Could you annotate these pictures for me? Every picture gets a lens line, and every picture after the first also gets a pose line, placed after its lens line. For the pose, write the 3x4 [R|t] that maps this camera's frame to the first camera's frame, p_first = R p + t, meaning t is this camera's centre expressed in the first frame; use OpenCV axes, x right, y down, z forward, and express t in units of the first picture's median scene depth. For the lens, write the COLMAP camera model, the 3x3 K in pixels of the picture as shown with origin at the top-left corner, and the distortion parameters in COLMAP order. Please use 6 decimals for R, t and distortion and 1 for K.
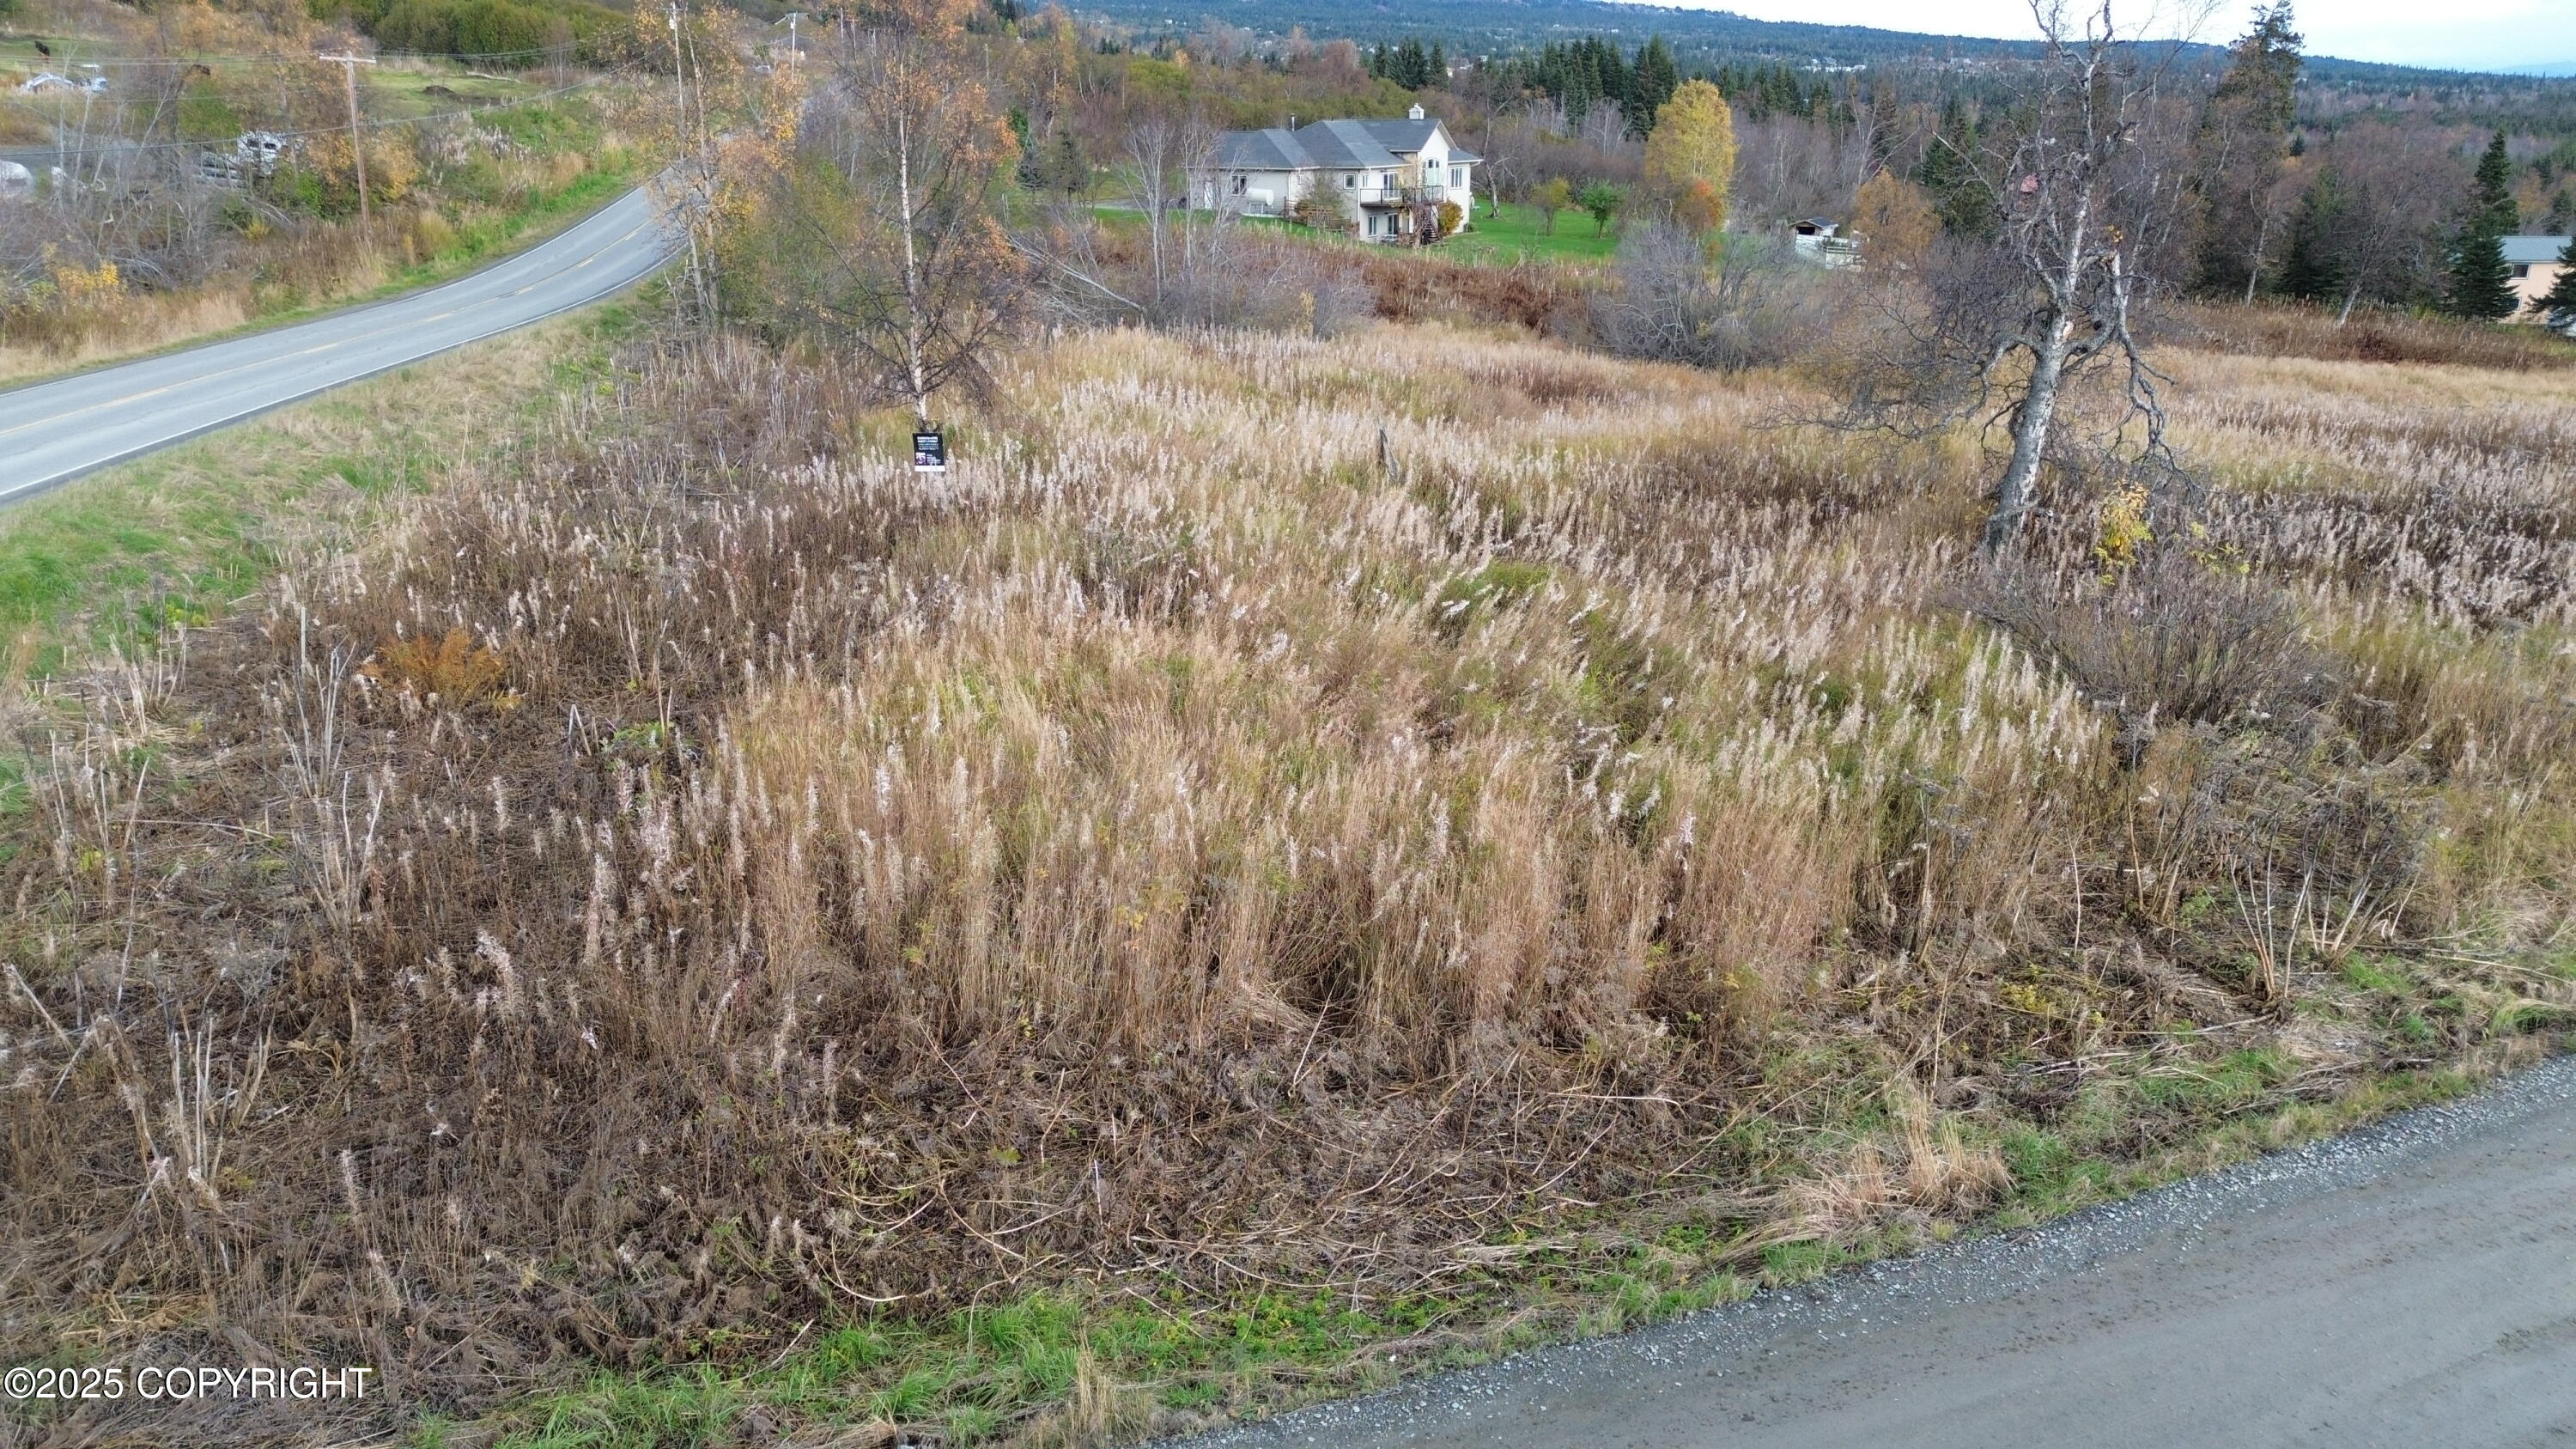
lens RADIAL K [[1808.1, 0, 1294.8], [0, 1808.1, 731.1], [0, 0, 1]] dist [0.079428, -0.079043]
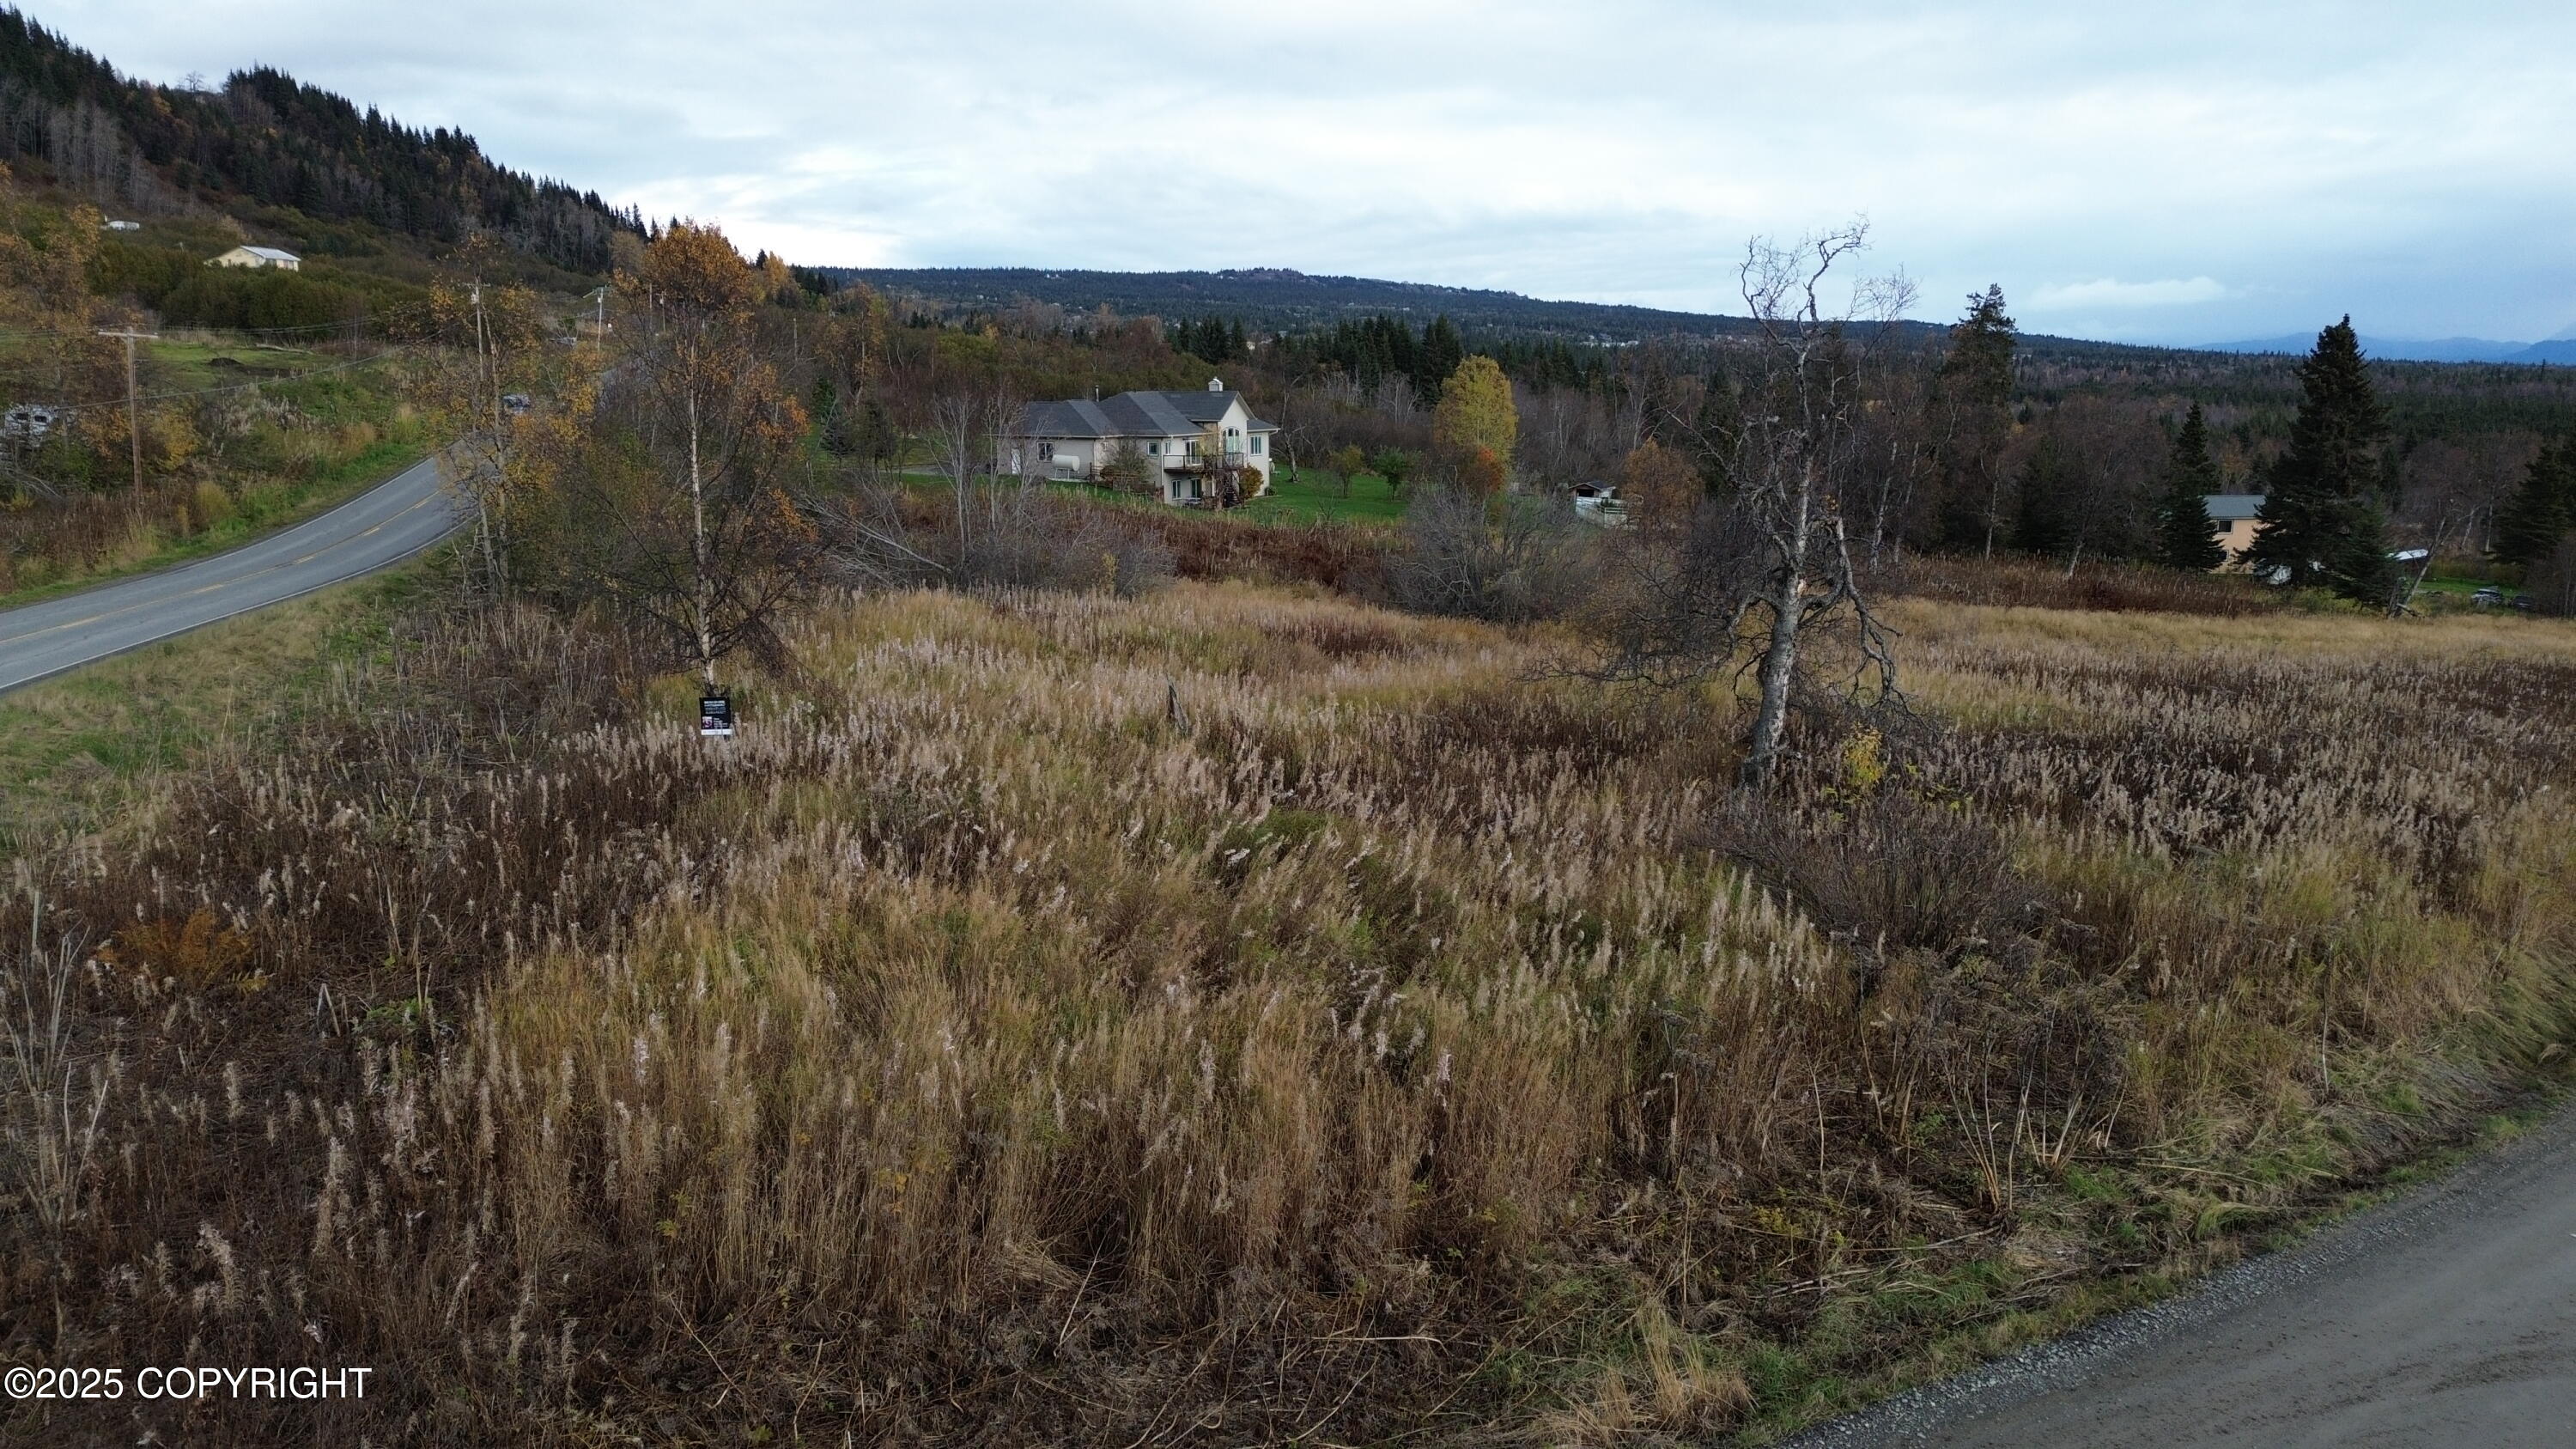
lens RADIAL K [[1808.1, 0, 1294.8], [0, 1808.1, 731.1], [0, 0, 1]] dist [0.079428, -0.079043]
pose [[0.994756, -0.018573, 0.100574, 0.022746], [0.032121, 0.990350, -0.134819, 0.000835], [-0.097099, 0.137342, 0.985753, -0.031703]]
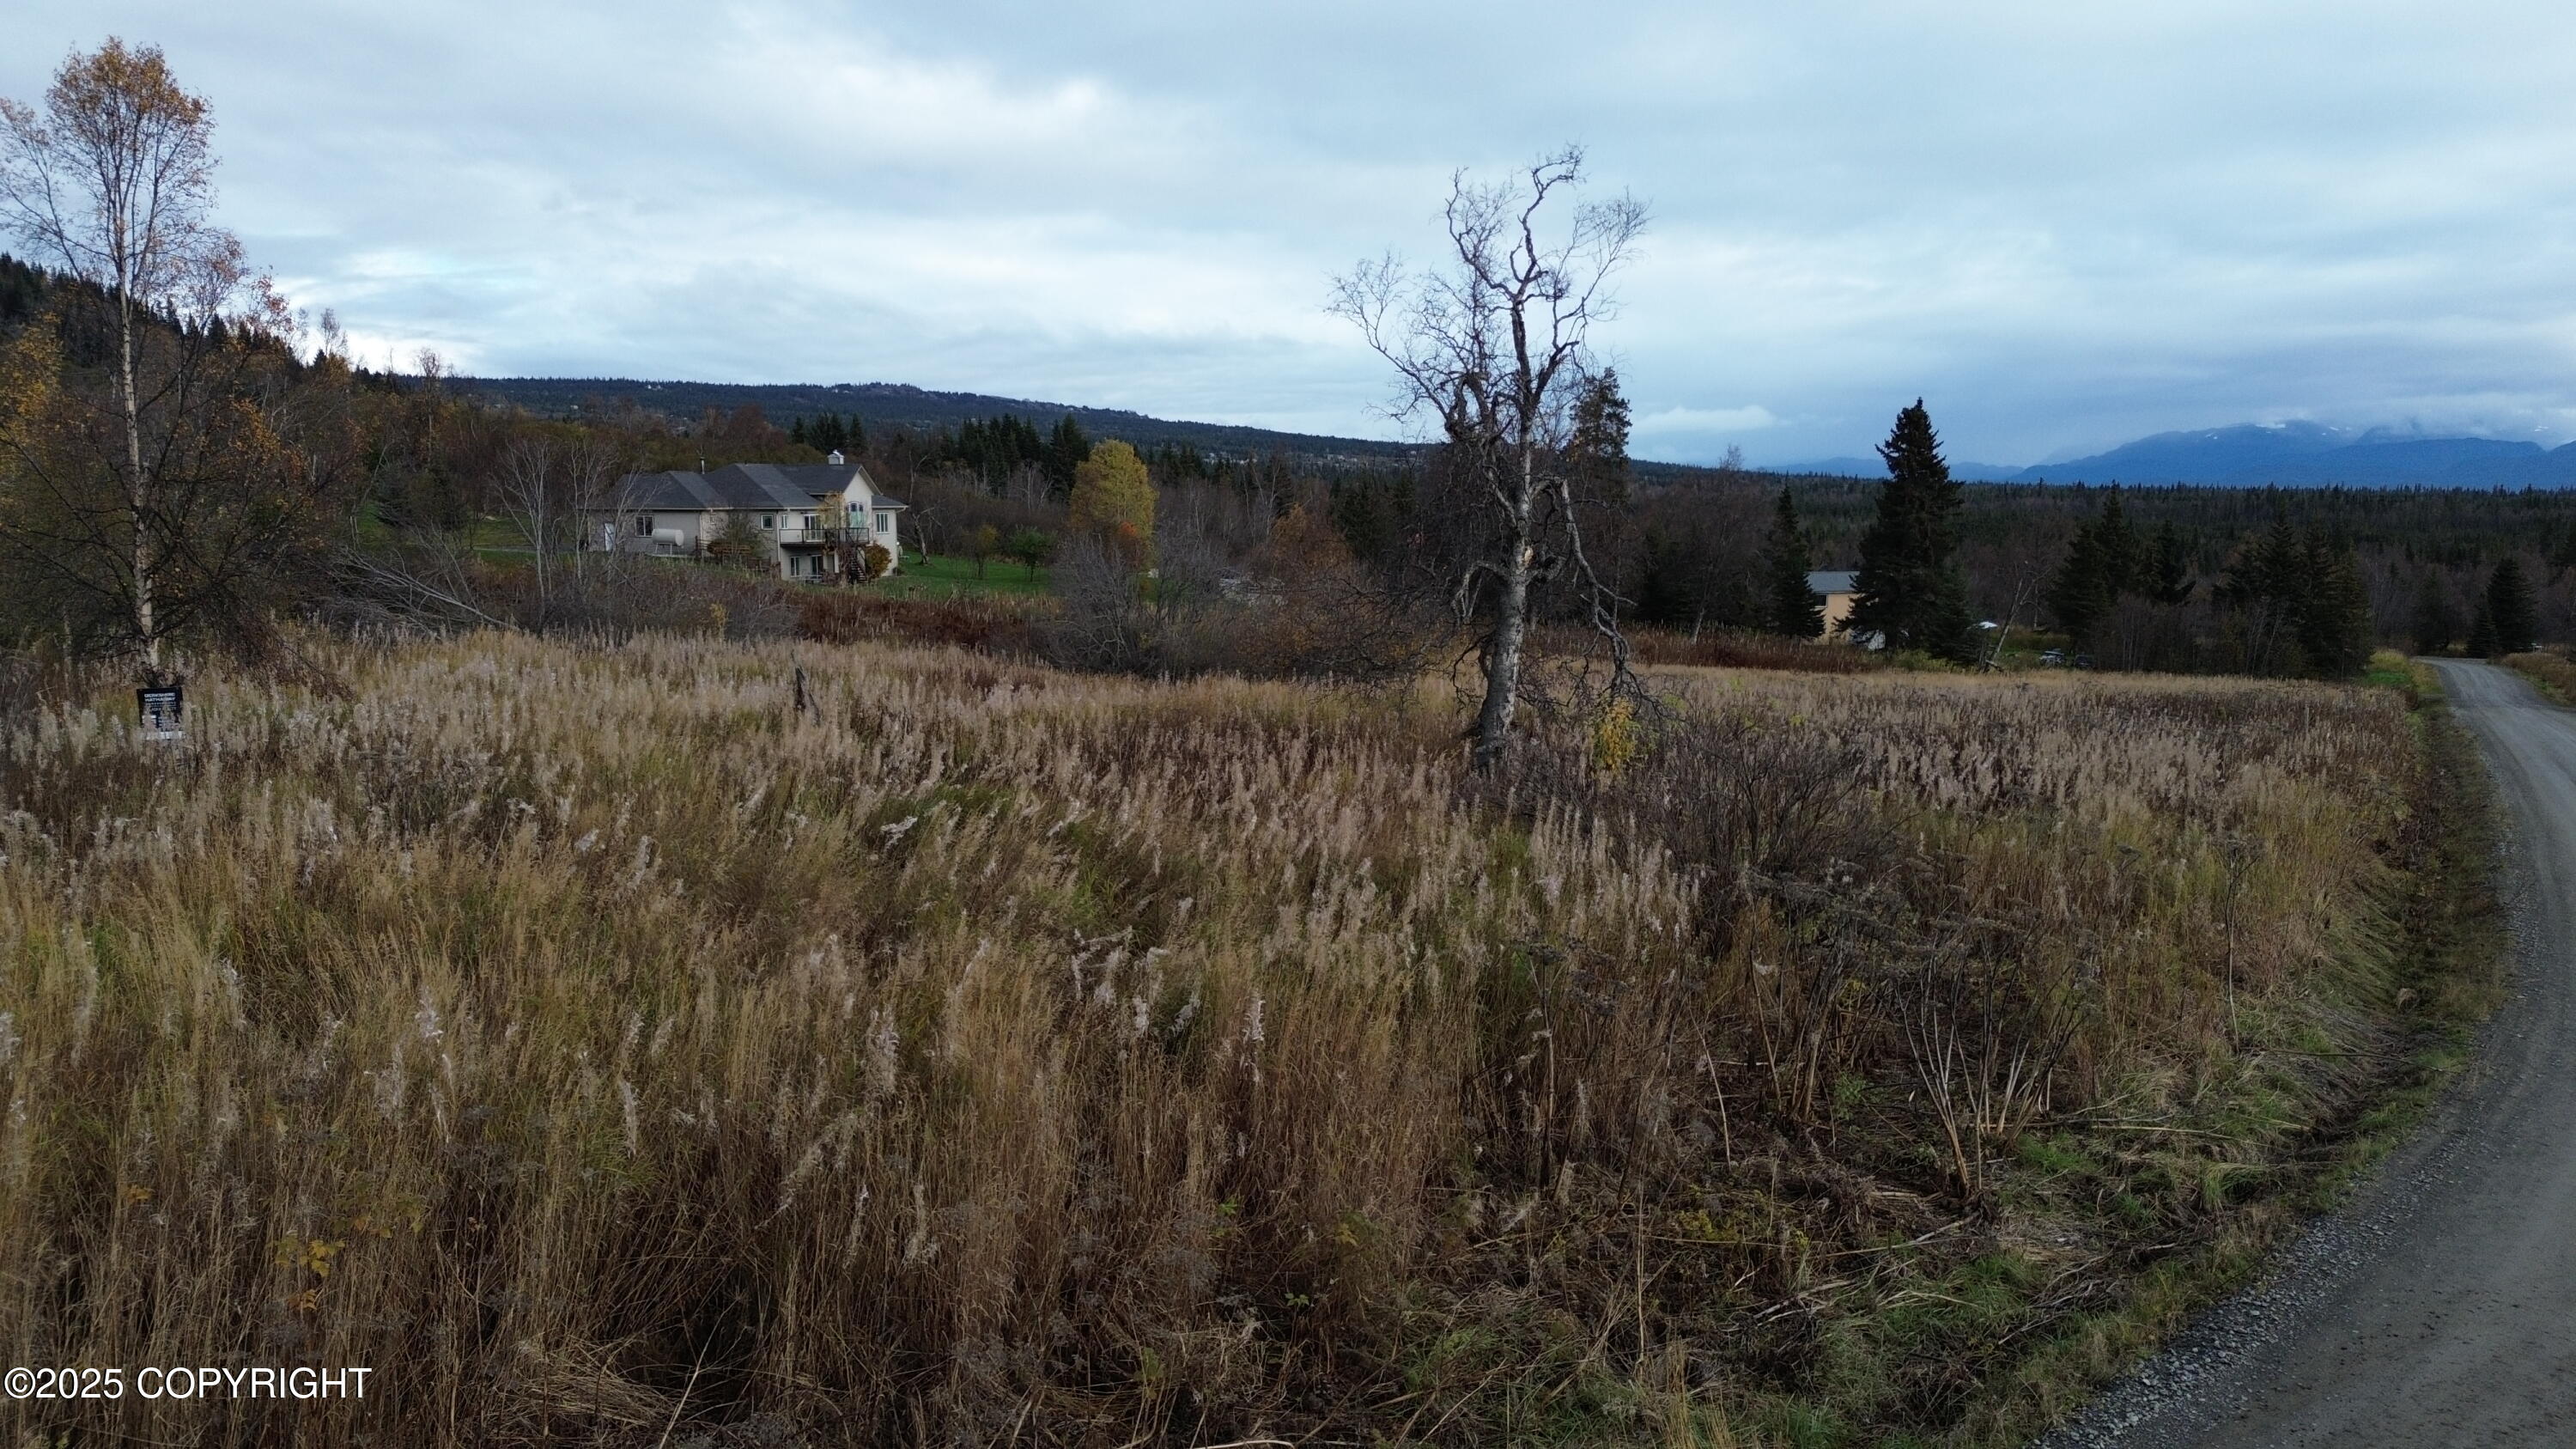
lens RADIAL K [[1809.9, 0, 1294.4], [0, 1809.9, 719.6], [0, 0, 1]] dist [0.092455, -0.100635]
pose [[0.953604, -0.036216, 0.298876, 0.022864], [0.096264, 0.977302, -0.188719, 0.055801], [-0.285258, 0.208734, 0.935445, 0.250559]]
